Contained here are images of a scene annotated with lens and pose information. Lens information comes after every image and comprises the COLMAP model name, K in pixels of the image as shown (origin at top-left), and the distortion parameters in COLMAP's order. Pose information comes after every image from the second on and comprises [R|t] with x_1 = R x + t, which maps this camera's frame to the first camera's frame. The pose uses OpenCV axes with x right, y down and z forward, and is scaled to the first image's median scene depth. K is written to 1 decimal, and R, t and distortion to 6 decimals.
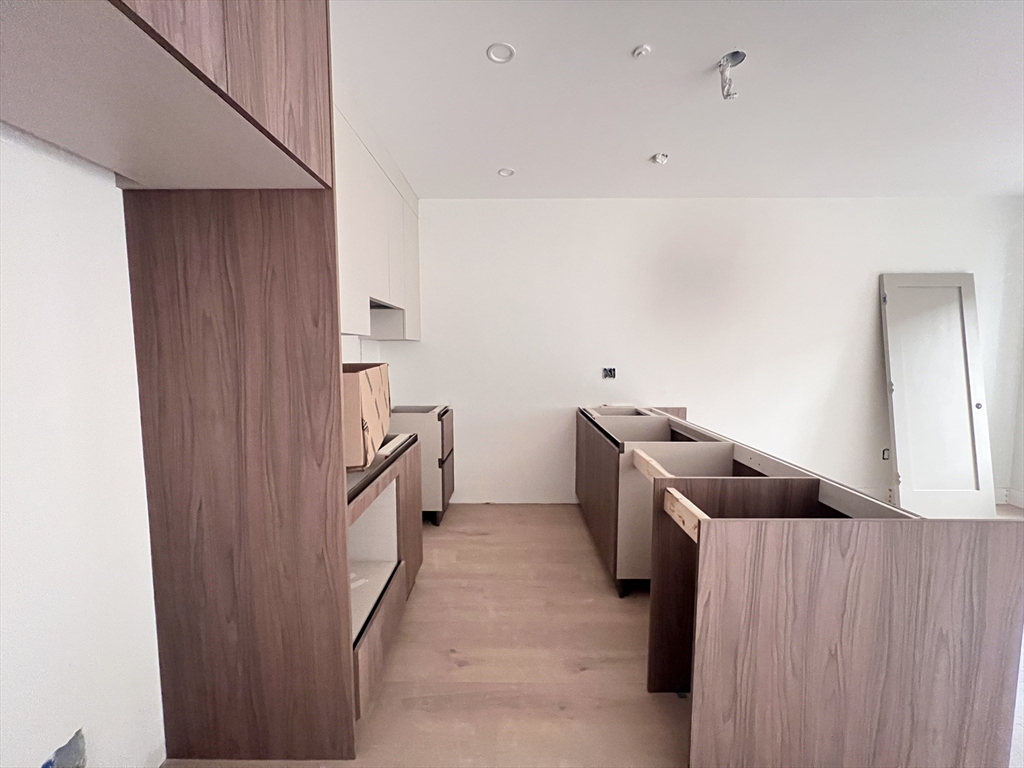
lens RADIAL K [[410.4, 0, 512.0], [0, 410.4, 384.0], [0, 0, 1]] dist [-0.006779, 0.000051]
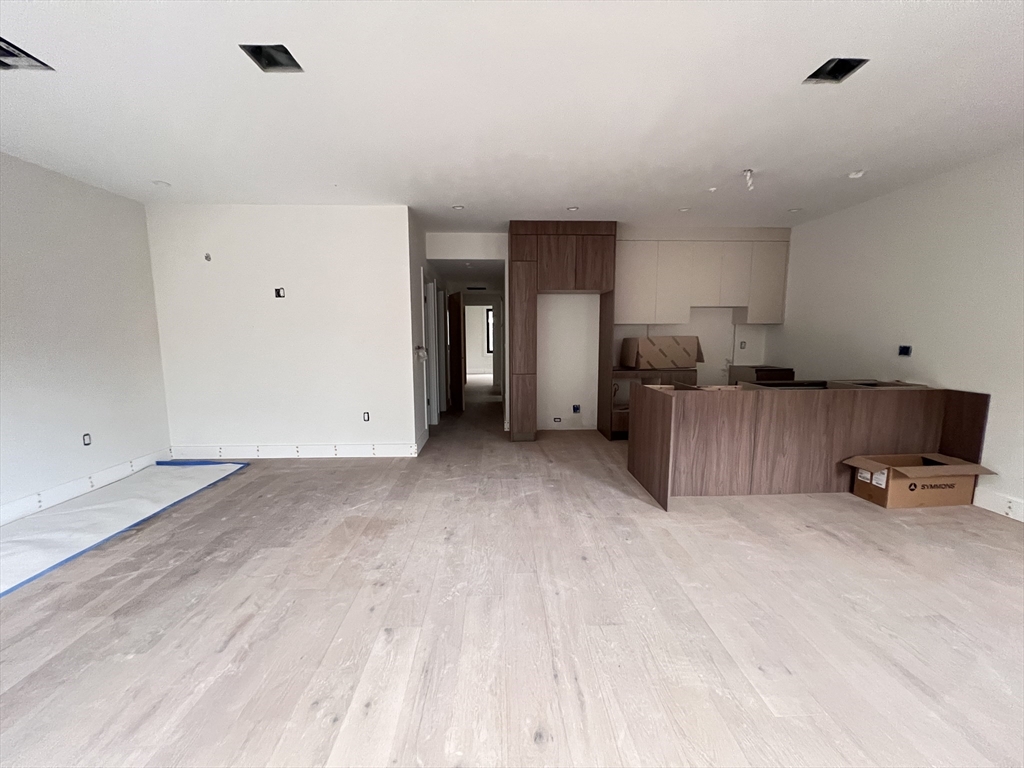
lens RADIAL K [[409.1, 0, 513.4], [0, 409.1, 384.5], [0, 0, 1]] dist [-0.000677, -0.000028]
pose [[0.042788, 0.124214, -0.991332, 1.294850], [-0.087516, 0.988893, 0.120131, 0.024358], [0.995244, 0.081617, 0.053184, -0.080114]]
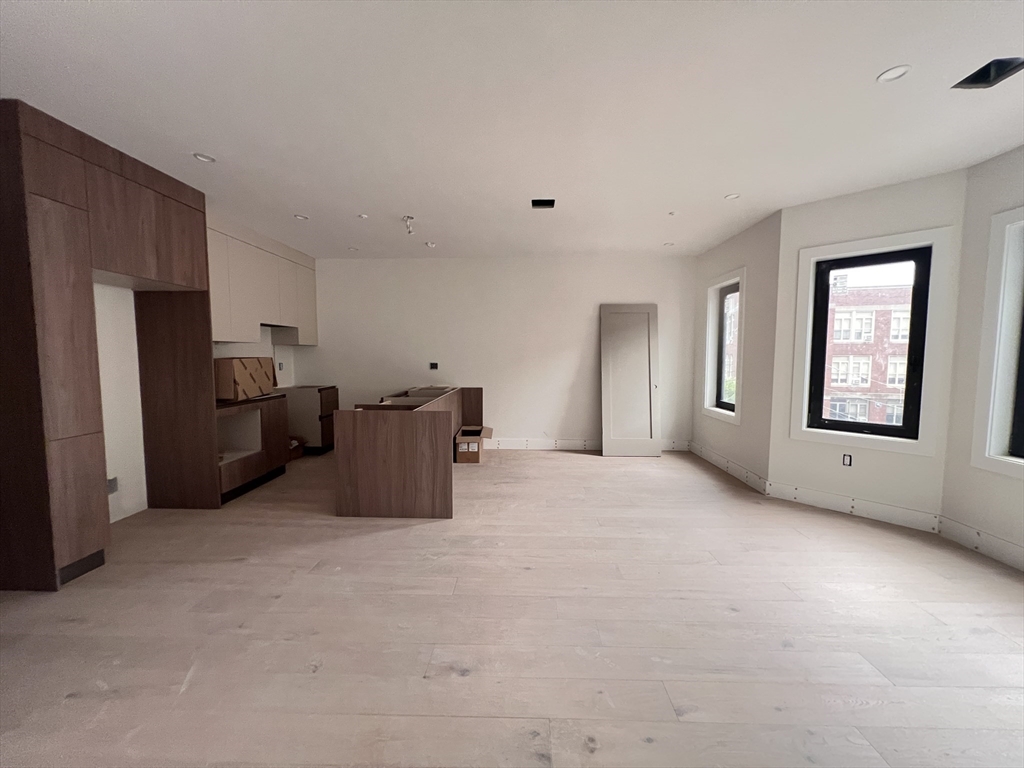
lens RADIAL K [[409.1, 0, 513.4], [0, 409.1, 384.5], [0, 0, 1]] dist [-0.000677, -0.000028]
pose [[0.999583, 0.004821, -0.028475, 0.637752], [-0.005313, 0.999838, -0.017221, 0.076323], [0.028387, 0.017365, 0.999446, -0.633816]]
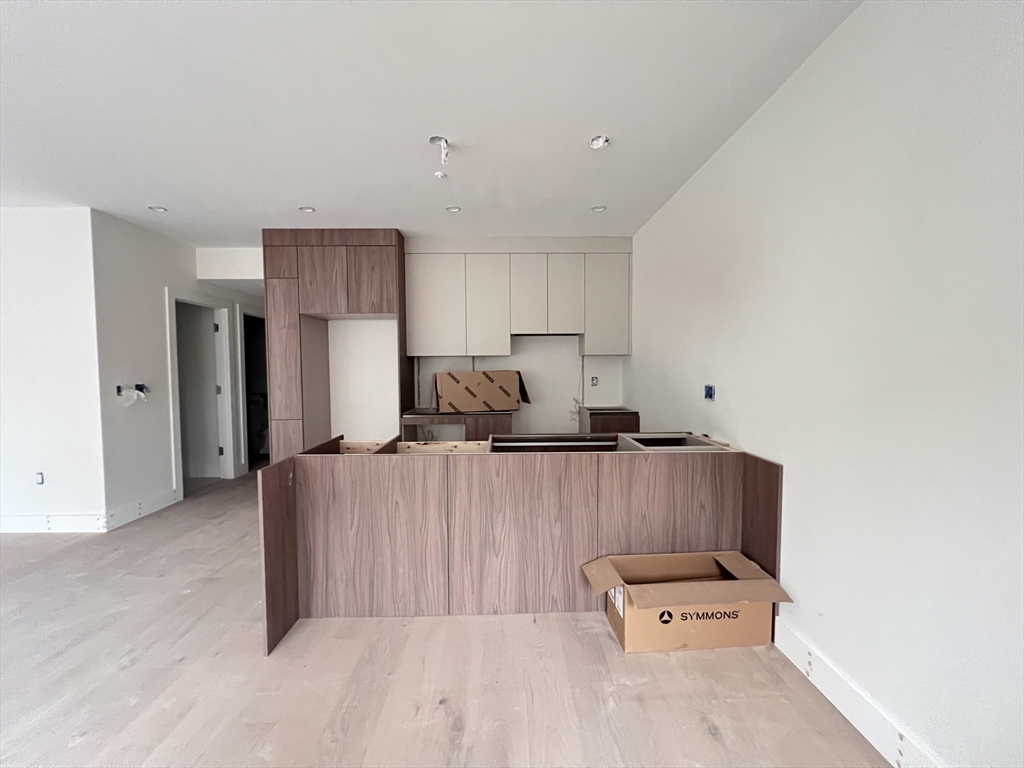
lens RADIAL K [[410.3, 0, 512.0], [0, 410.3, 384.0], [0, 0, 1]] dist [0.000811, 0.000059]
pose [[0.020226, 0.045945, -0.998739, 1.007956], [-0.083903, 0.995498, 0.044096, -0.041943], [0.996269, 0.082906, 0.023990, 0.605988]]
